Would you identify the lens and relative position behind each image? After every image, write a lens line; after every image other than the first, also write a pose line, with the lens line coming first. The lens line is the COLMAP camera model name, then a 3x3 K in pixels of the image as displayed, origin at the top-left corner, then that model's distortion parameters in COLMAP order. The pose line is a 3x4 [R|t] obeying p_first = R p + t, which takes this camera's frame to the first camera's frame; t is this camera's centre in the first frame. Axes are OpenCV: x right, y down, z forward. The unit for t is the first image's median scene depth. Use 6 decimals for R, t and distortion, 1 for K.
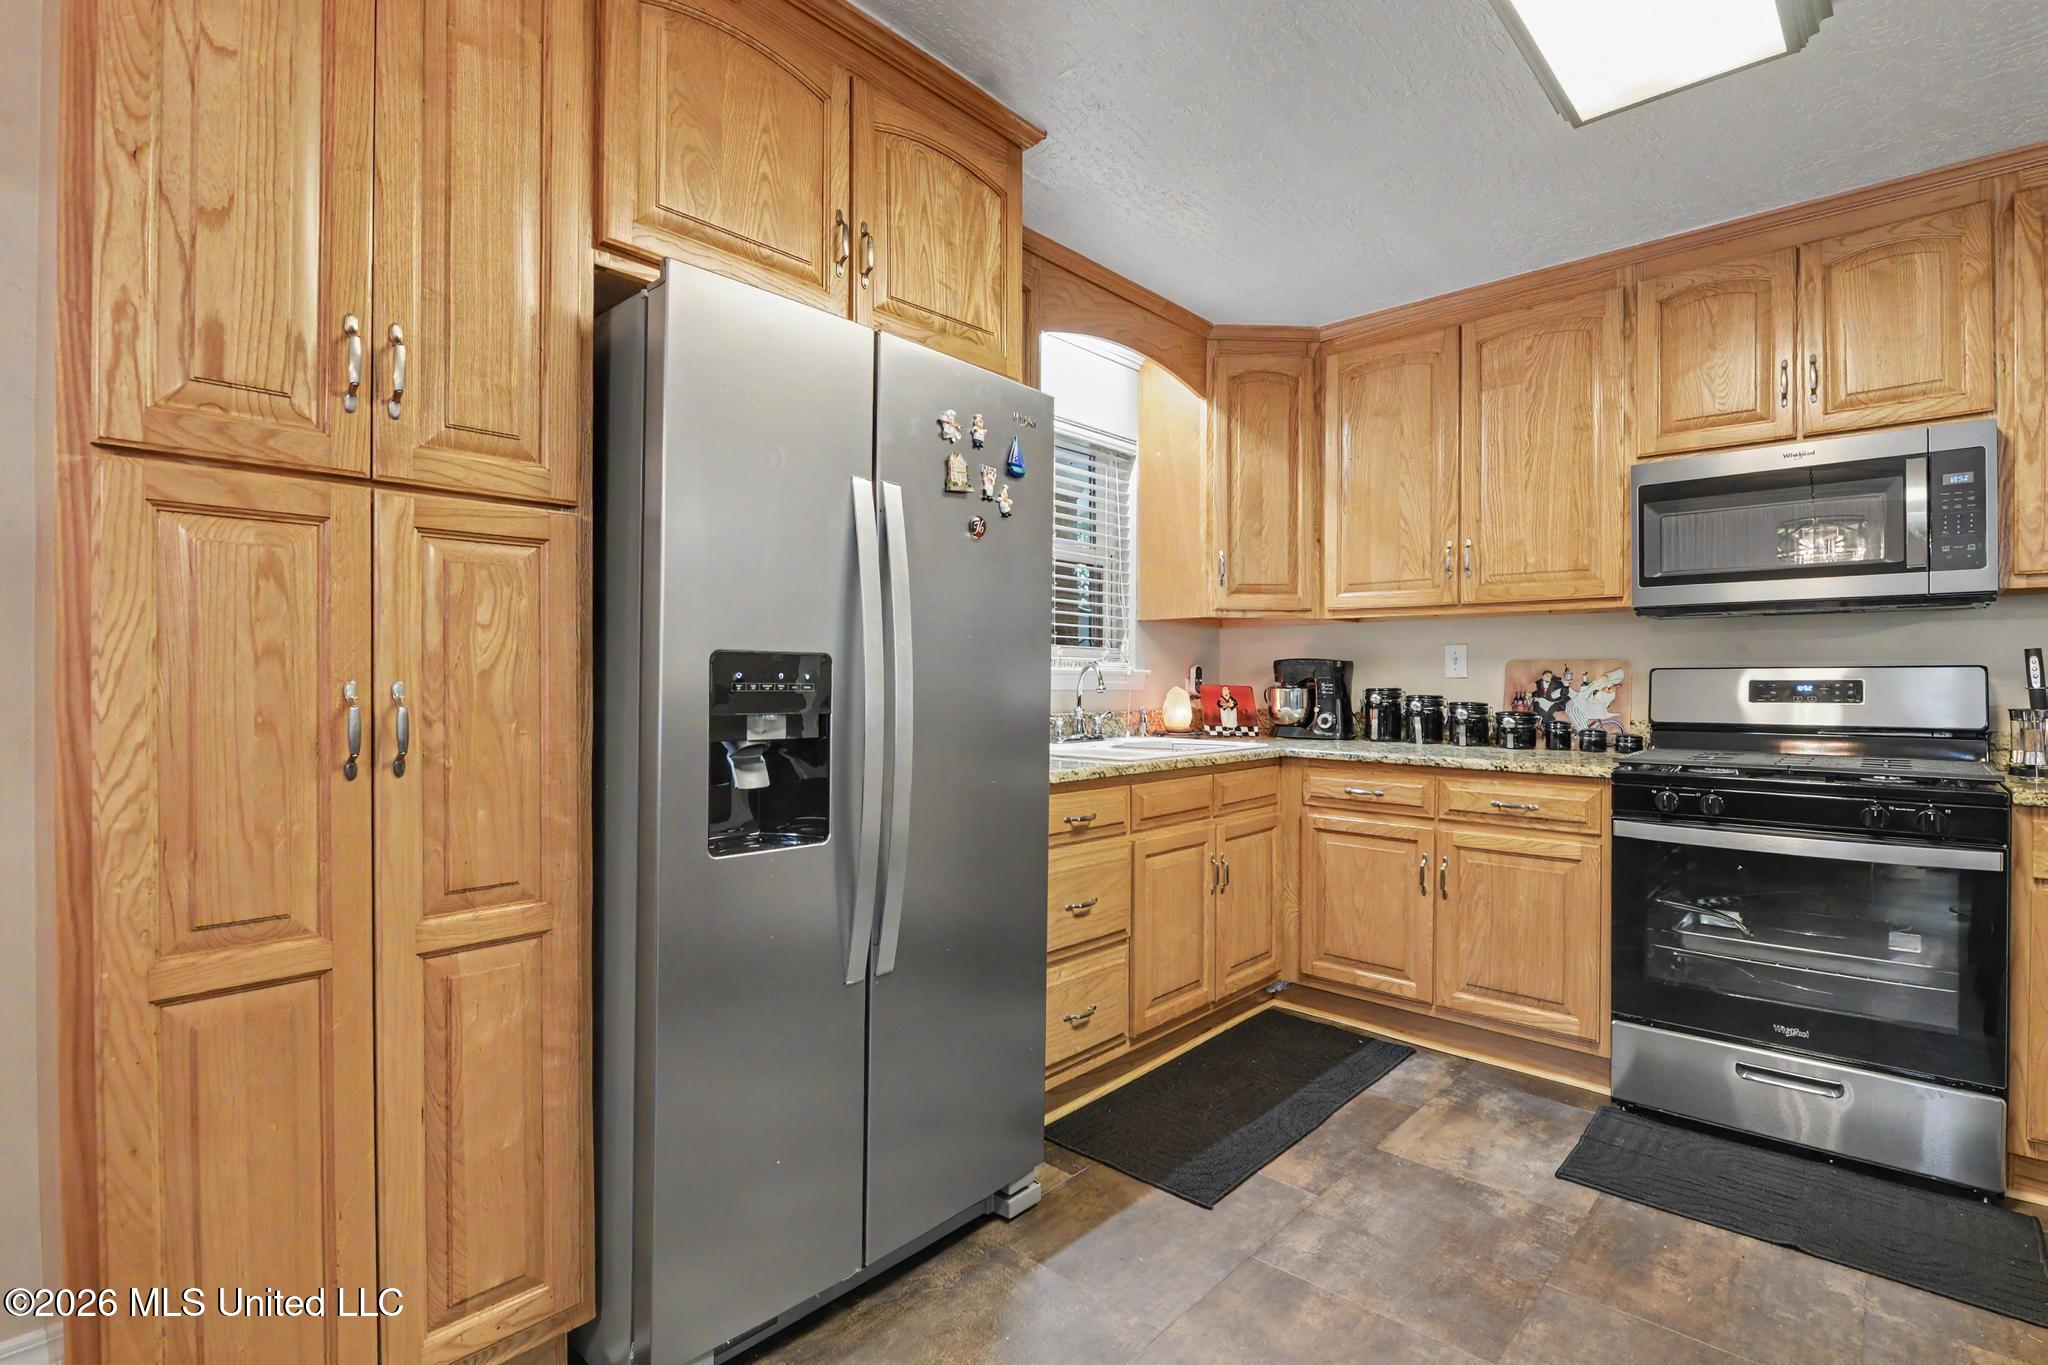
lens RADIAL K [[956.6, 0, 1028.2], [0, 956.6, 680.5], [0, 0, 1]] dist [-0.011681, -0.002715]
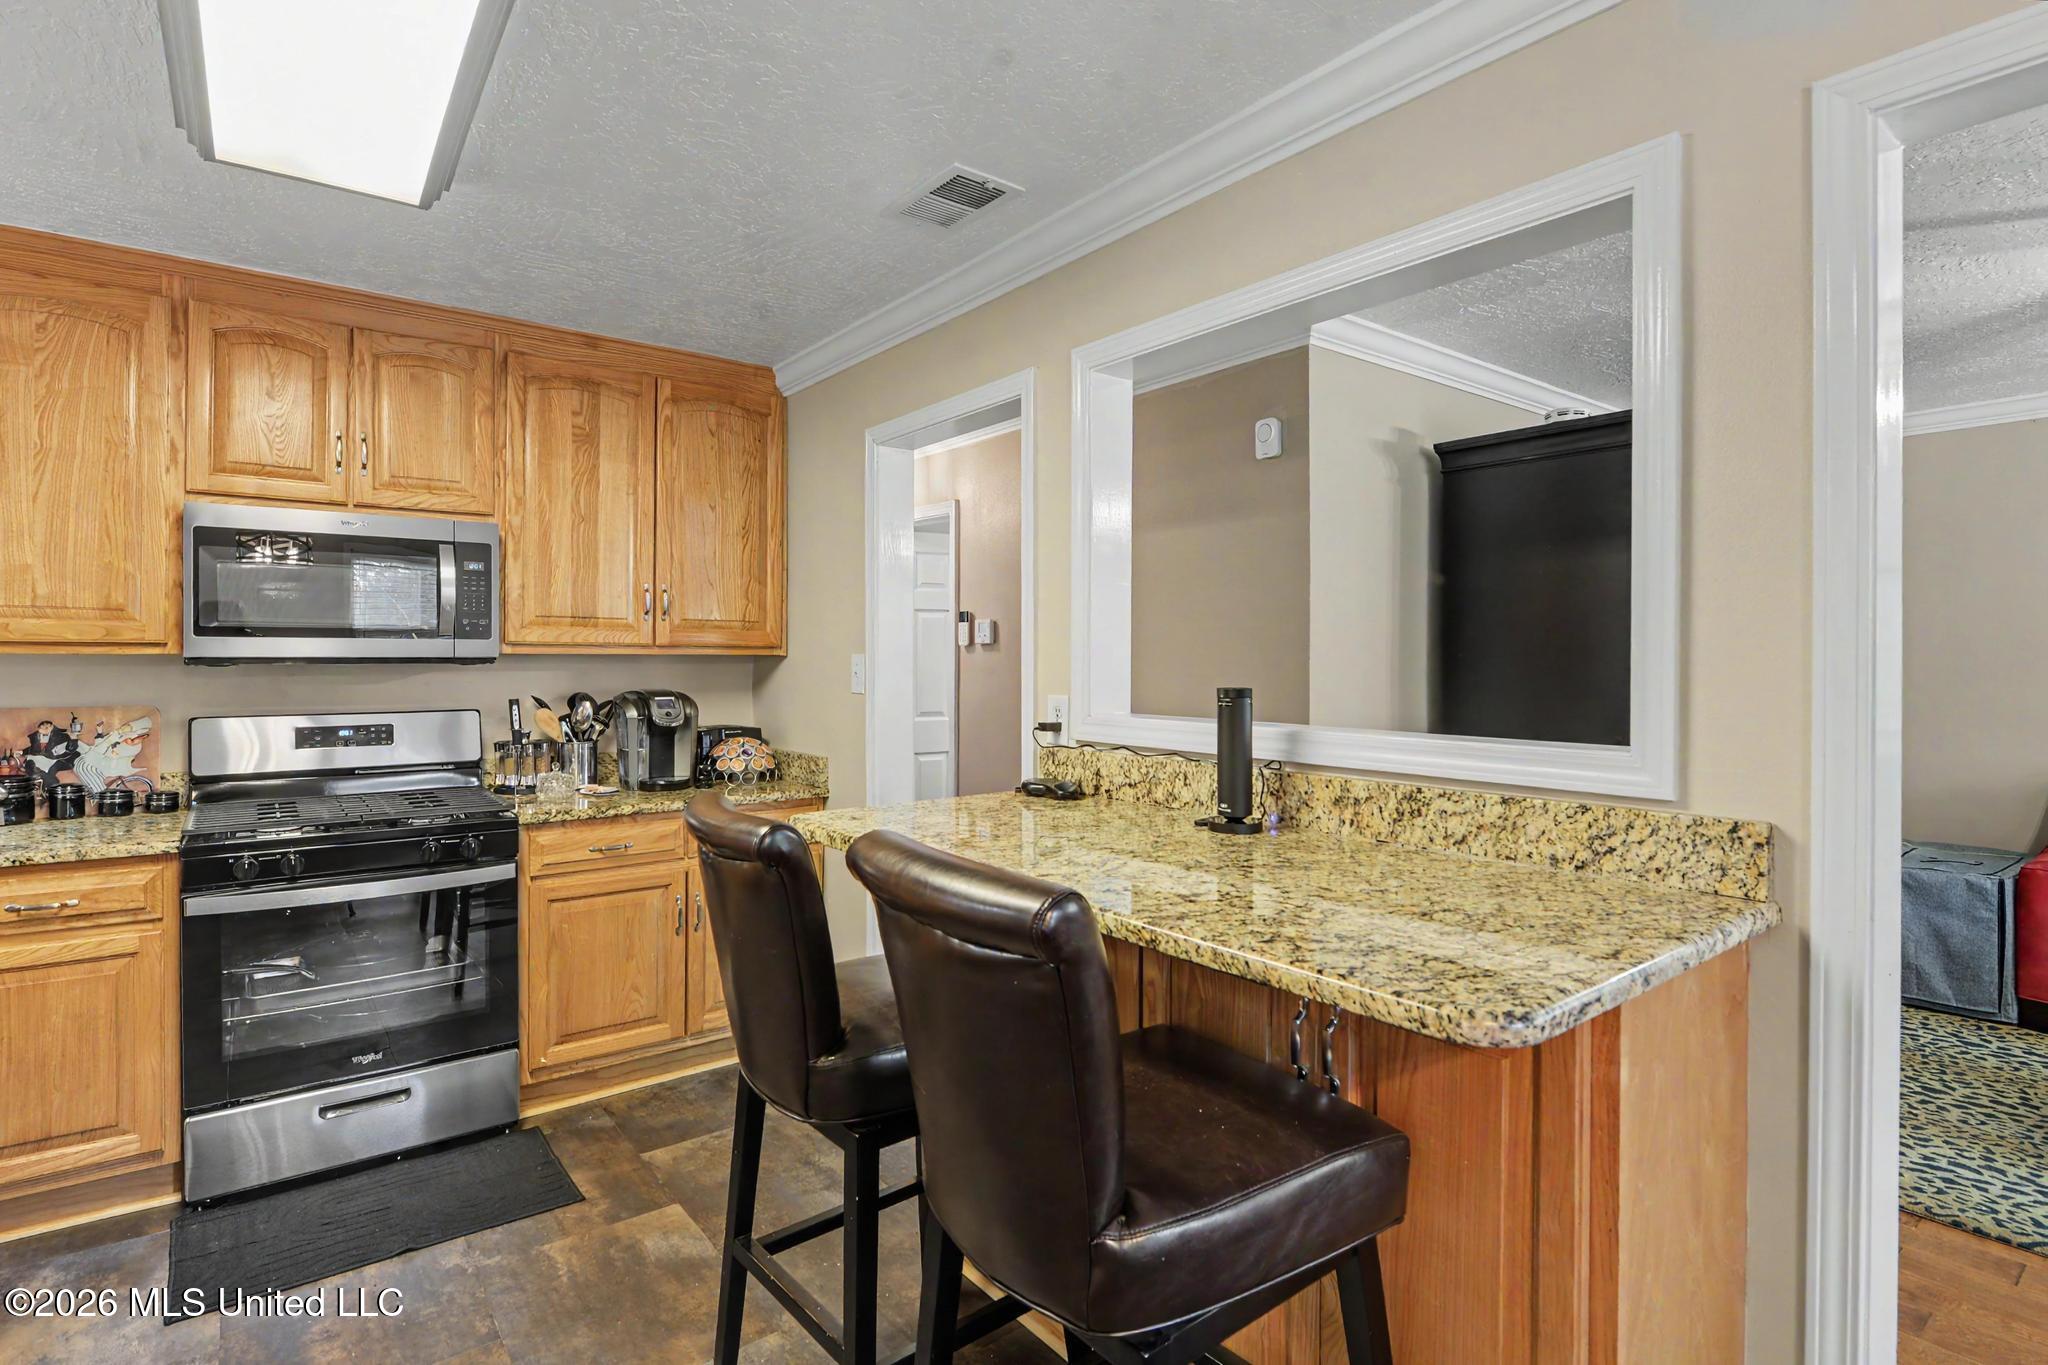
lens RADIAL K [[956.6, 0, 1033.5], [0, 956.6, 679.7], [0, 0, 1]] dist [-0.011681, -0.002715]
pose [[0.173327, -0.000602, 0.984864, -0.123397], [-0.003065, 0.999995, 0.001151, -0.061822], [-0.984860, -0.003218, 0.173324, 0.042732]]
